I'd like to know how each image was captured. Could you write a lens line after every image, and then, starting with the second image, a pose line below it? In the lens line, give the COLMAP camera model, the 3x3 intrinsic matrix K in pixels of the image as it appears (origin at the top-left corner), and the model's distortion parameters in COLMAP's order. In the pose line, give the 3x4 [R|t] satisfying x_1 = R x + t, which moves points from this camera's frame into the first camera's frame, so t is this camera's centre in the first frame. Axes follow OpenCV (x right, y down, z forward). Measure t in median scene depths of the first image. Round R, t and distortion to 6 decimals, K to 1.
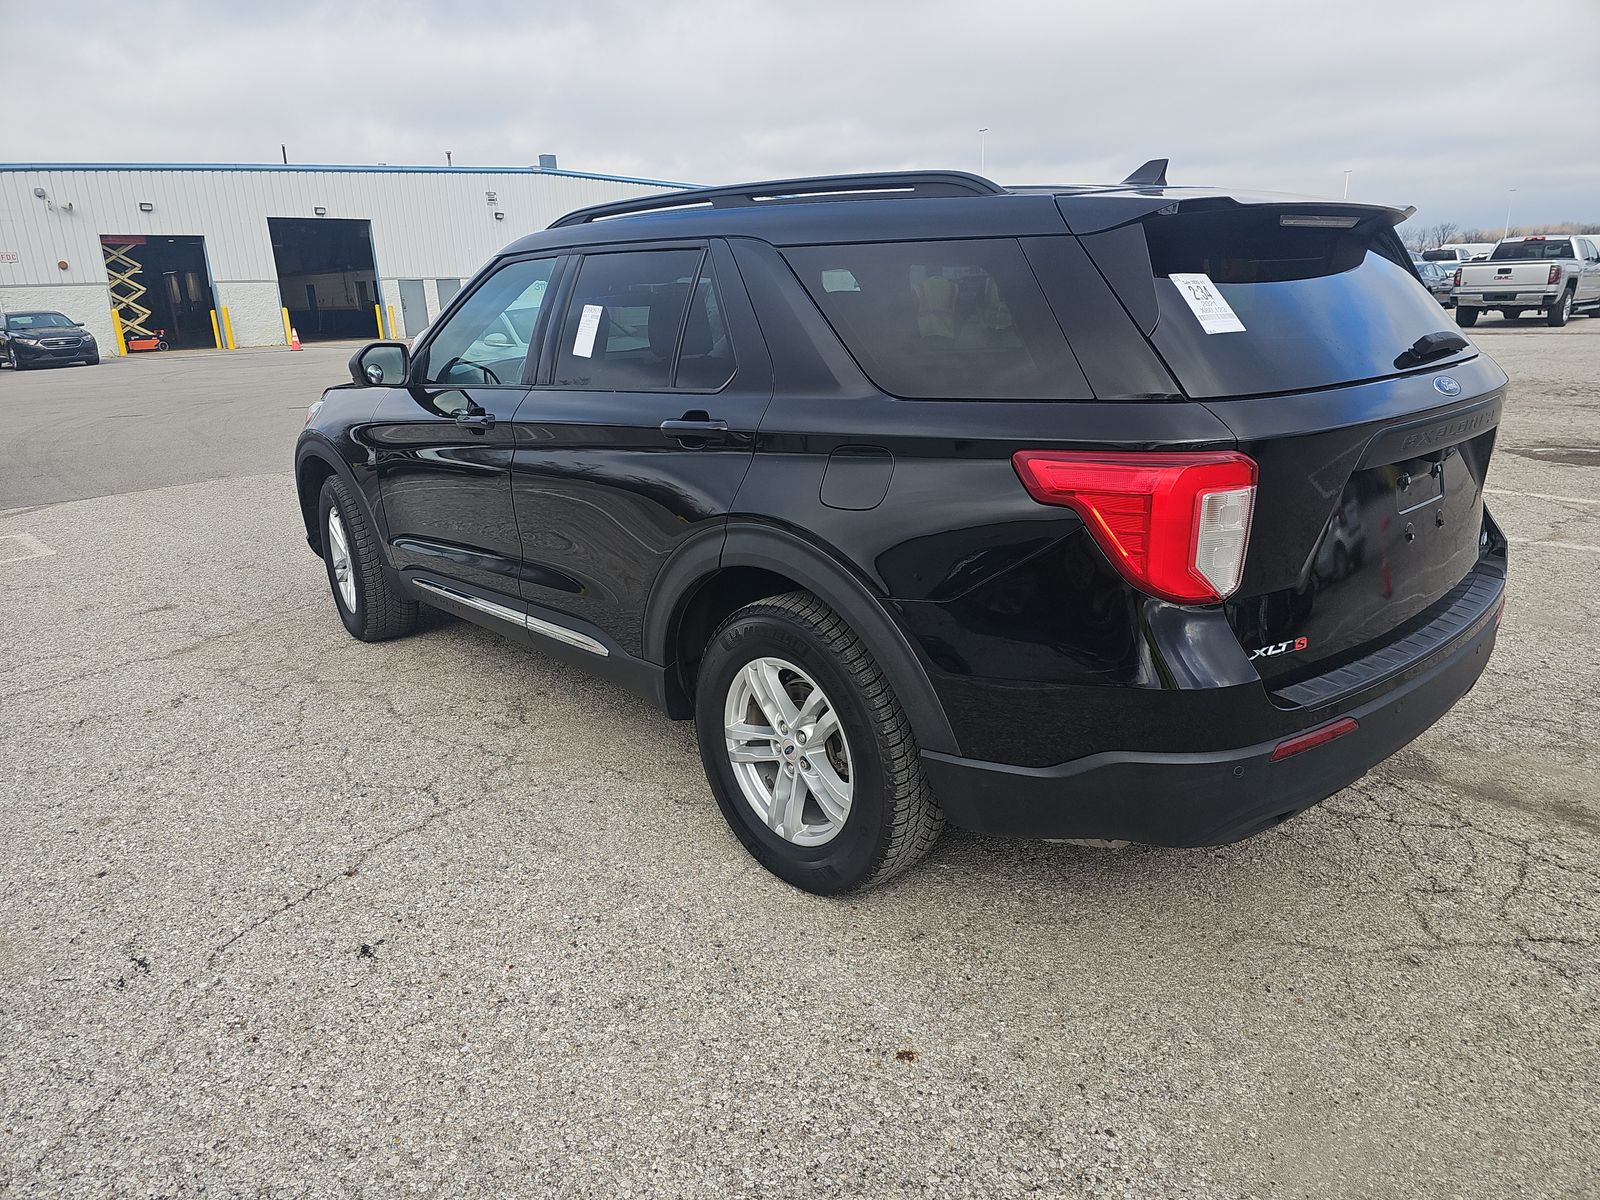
lens RADIAL K [[1099.8, 0, 800.0], [0, 1099.8, 600.0], [0, 0, 1]] dist [0.062091, -0.056308]
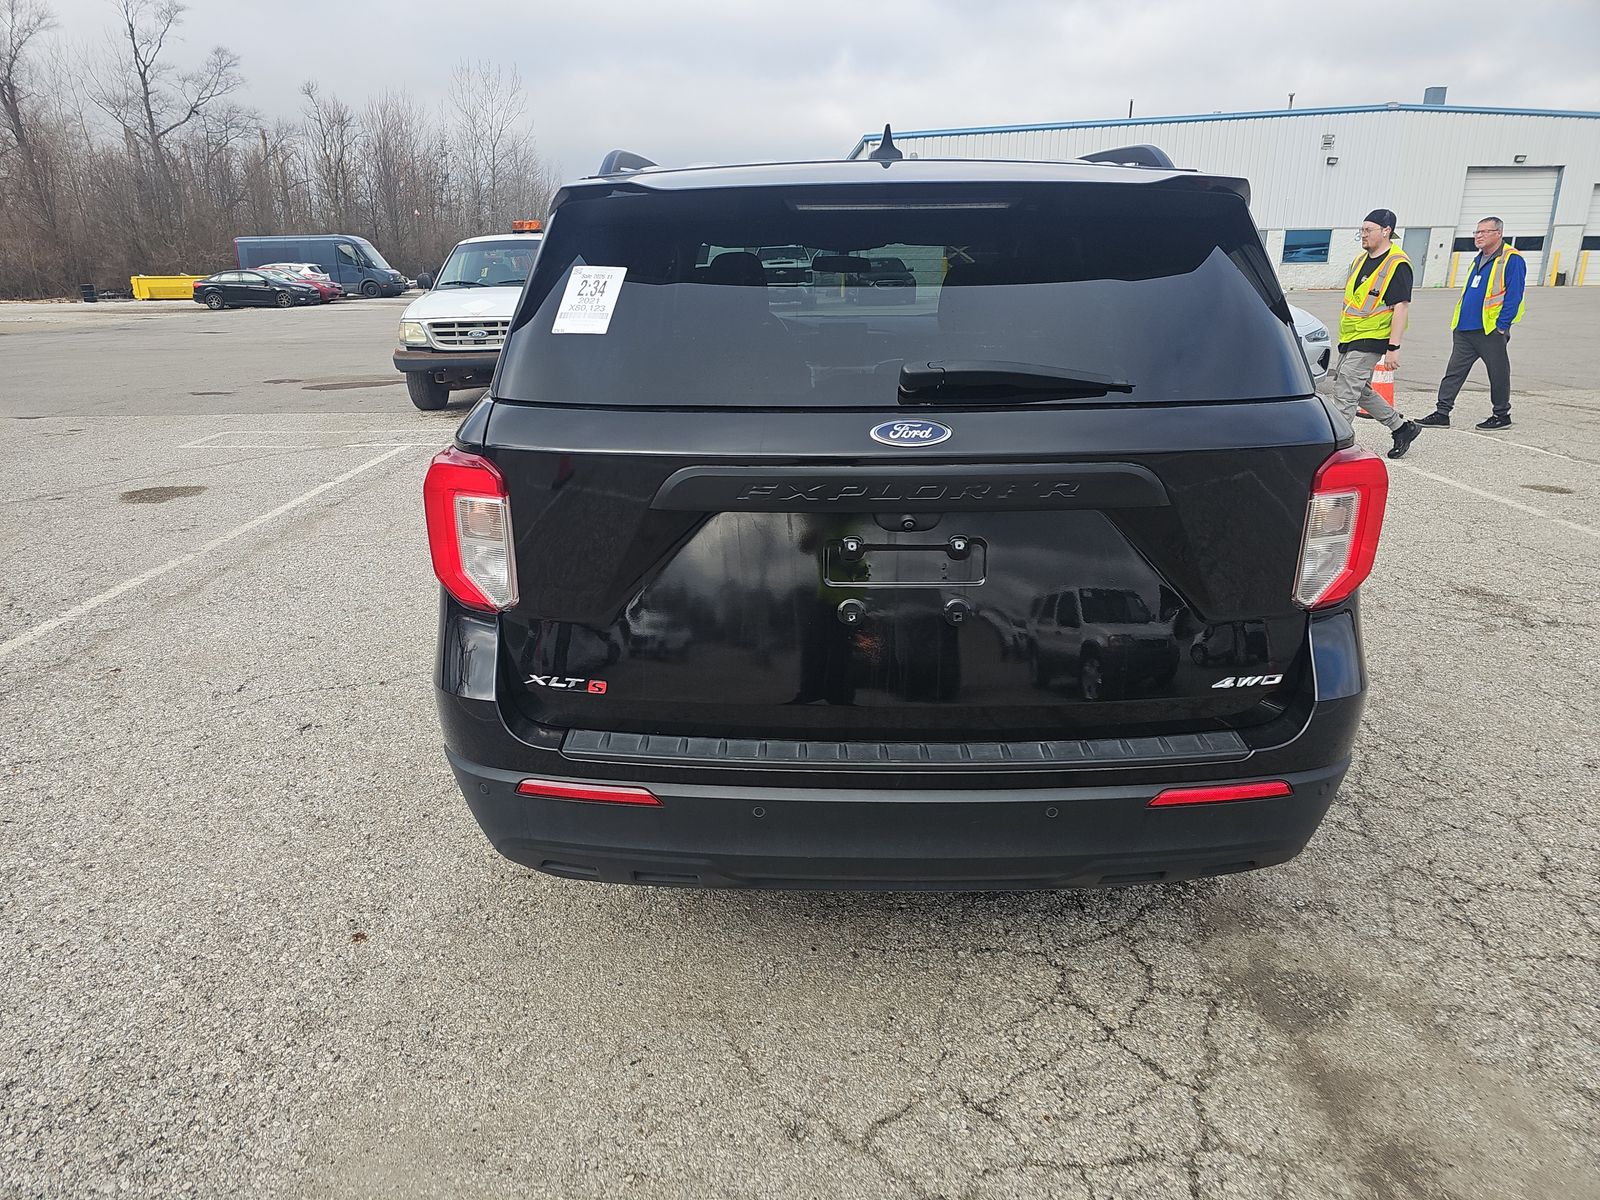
lens RADIAL K [[1099.8, 0, 800.0], [0, 1099.8, 600.0], [0, 0, 1]] dist [0.062091, -0.056308]
pose [[0.720548, 0.245952, -0.648320, 0.842159], [-0.217646, 0.967950, 0.125316, -0.131646], [0.658363, 0.050808, 0.750984, 0.323851]]
